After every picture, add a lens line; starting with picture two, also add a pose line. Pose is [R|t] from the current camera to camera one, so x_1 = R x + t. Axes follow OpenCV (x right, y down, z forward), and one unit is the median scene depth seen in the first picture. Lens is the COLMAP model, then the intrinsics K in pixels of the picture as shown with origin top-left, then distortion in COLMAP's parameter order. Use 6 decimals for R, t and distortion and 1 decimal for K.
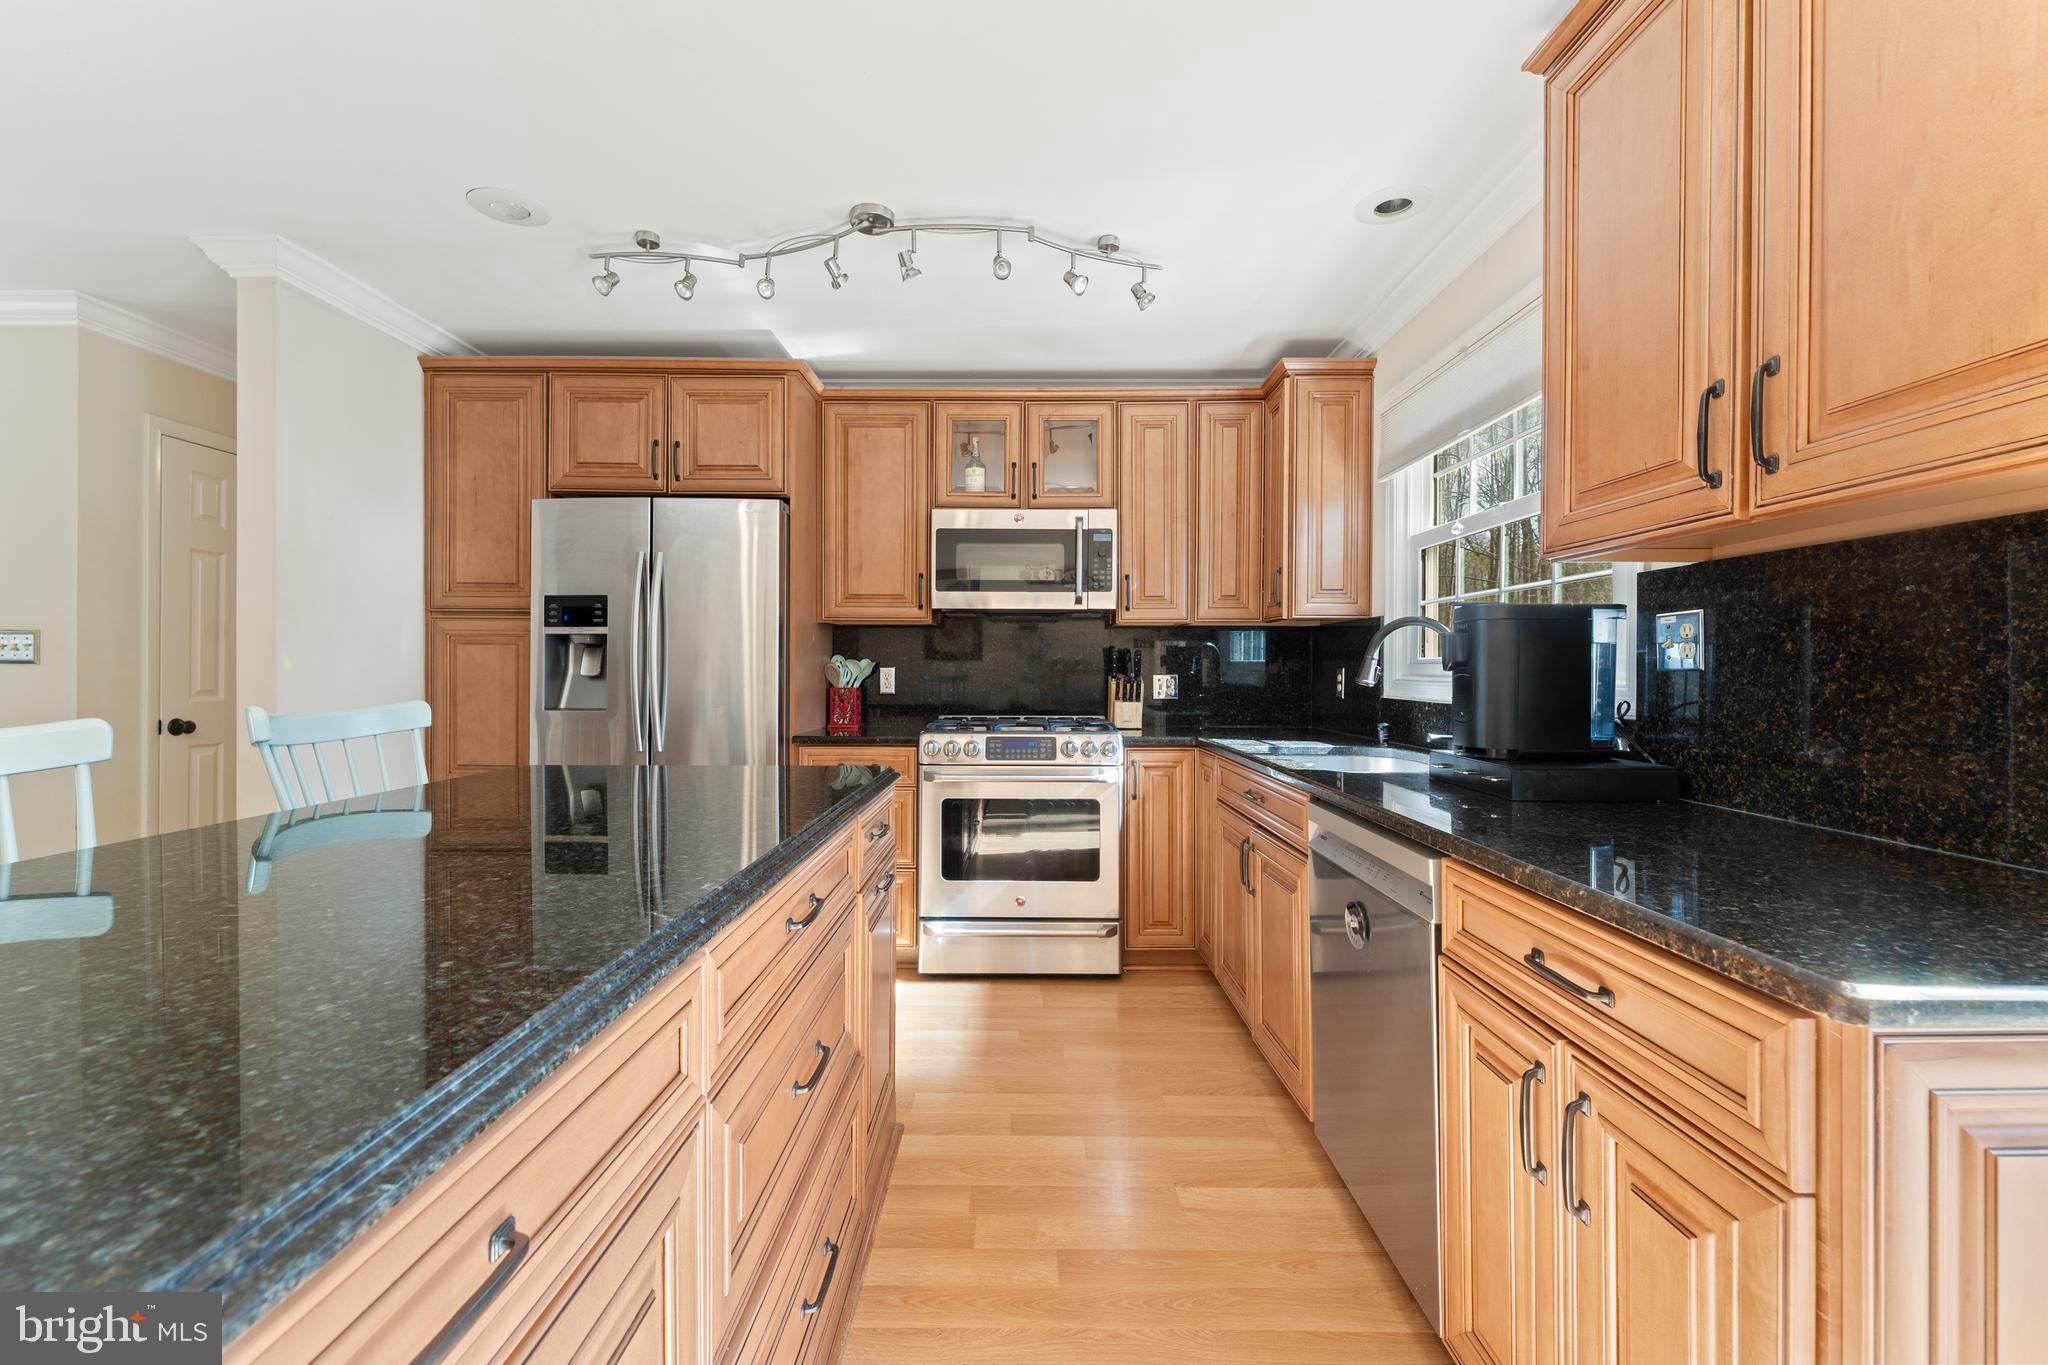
lens RADIAL K [[831.1, 0, 1014.7], [0, 831.1, 670.7], [0, 0, 1]] dist [0.000995, -0.000829]
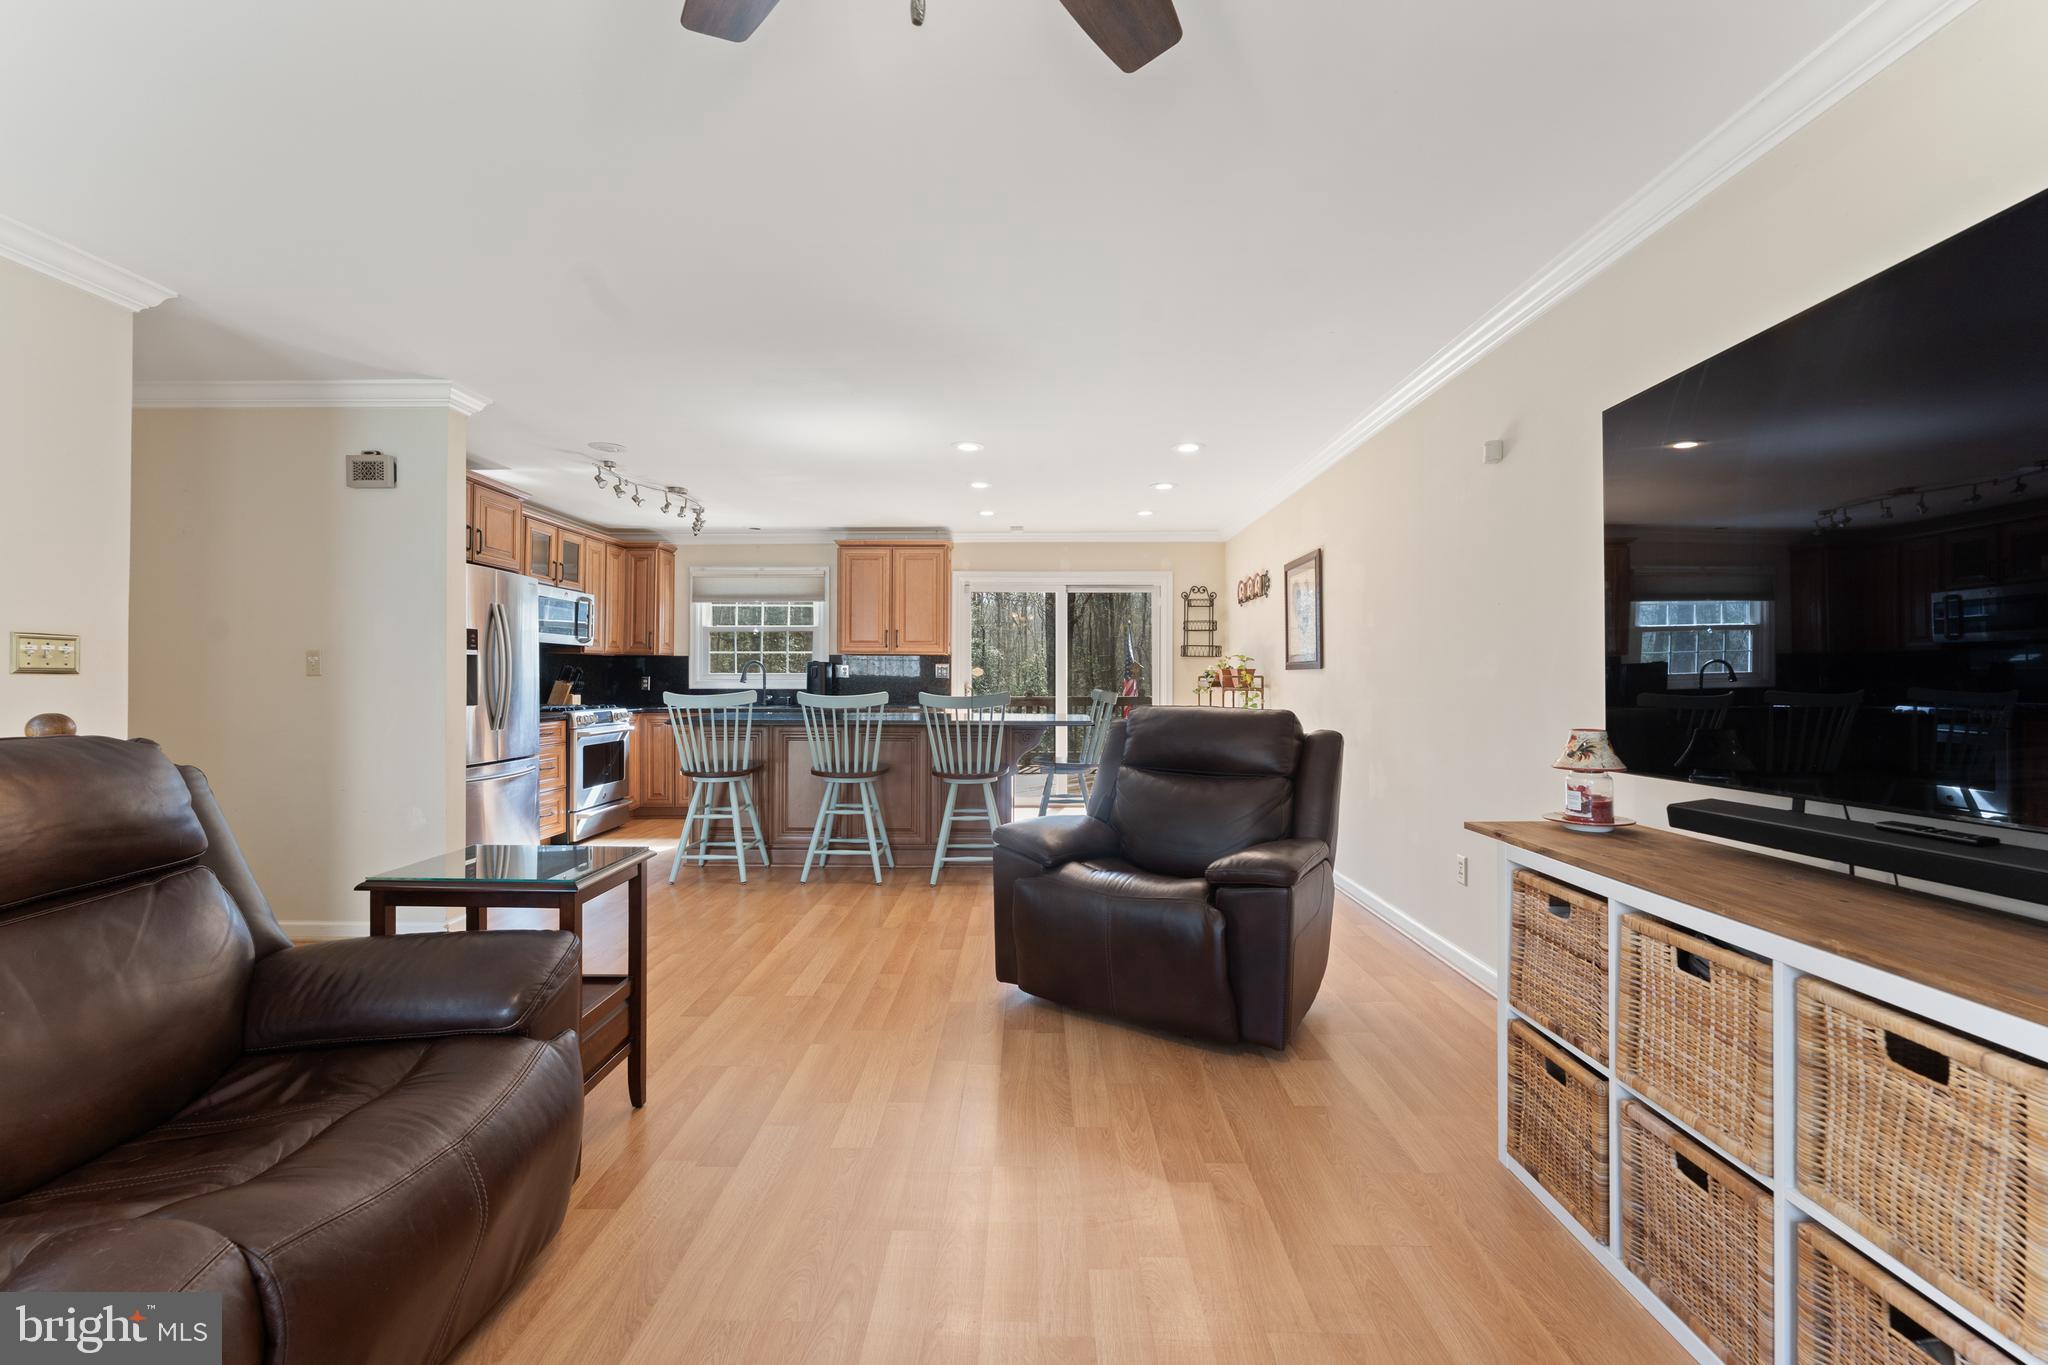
lens RADIAL K [[831.1, 0, 1016.9], [0, 831.1, 673.6], [0, 0, 1]] dist [0.000995, -0.000829]
pose [[0.005504, 0.002916, 0.999981, -1.925619], [0.001599, 0.999994, -0.002924, -0.003601], [-0.999984, 0.001615, 0.005499, 0.005278]]
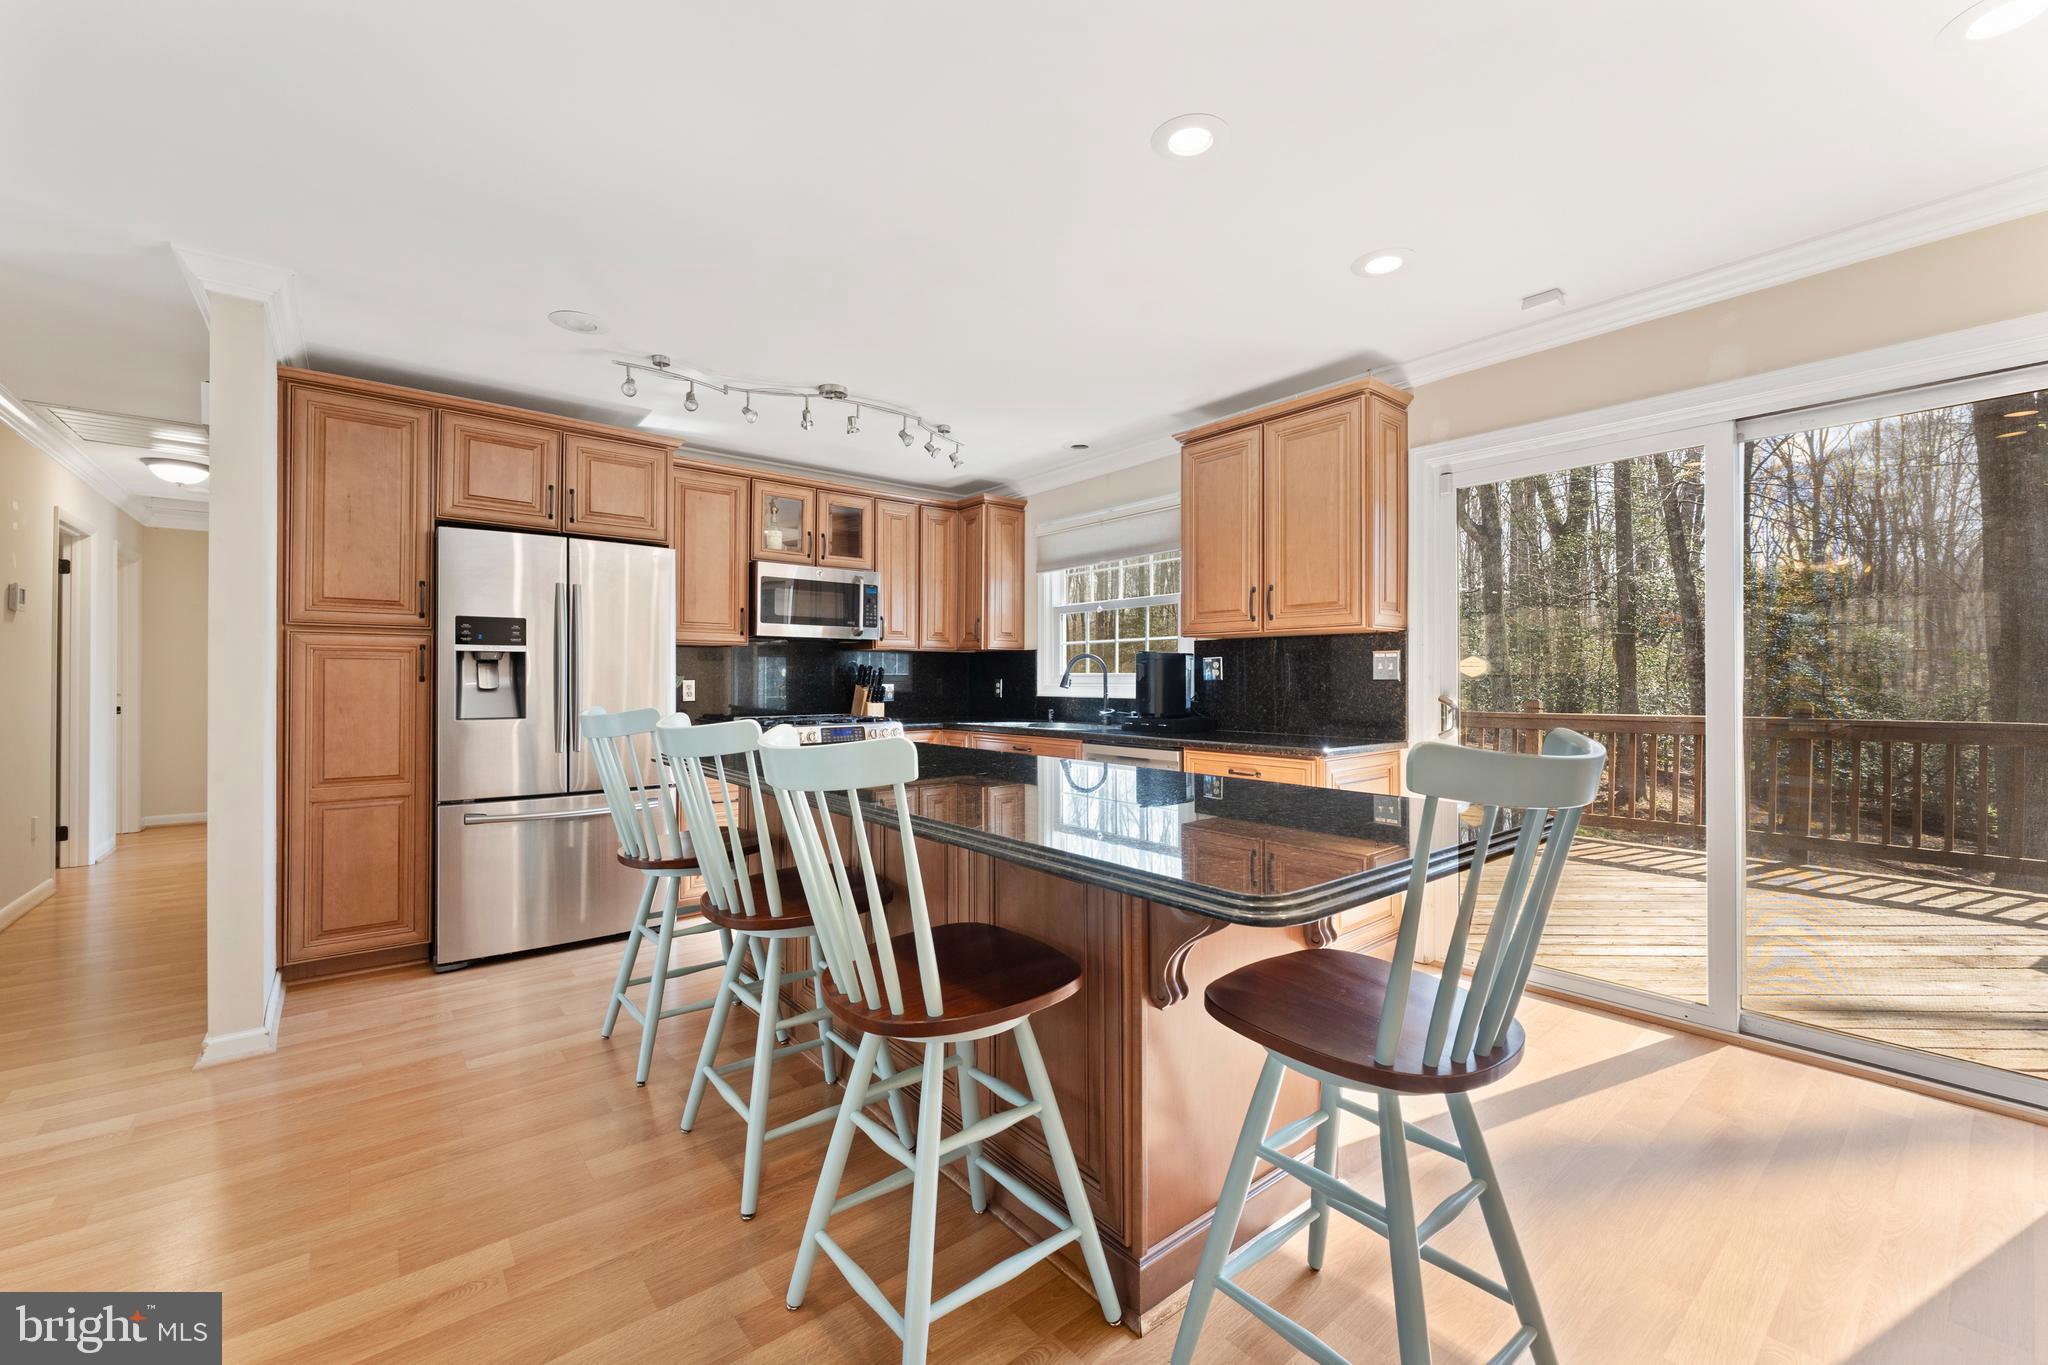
lens RADIAL K [[831.1, 0, 1010.0], [0, 831.1, 673.1], [0, 0, 1]] dist [0.000995, -0.000829]
pose [[0.773802, 0.002238, 0.633424, -0.673381], [0.004971, 0.999942, -0.009605, -0.000478], [-0.633409, 0.010581, 0.773745, -0.303429]]
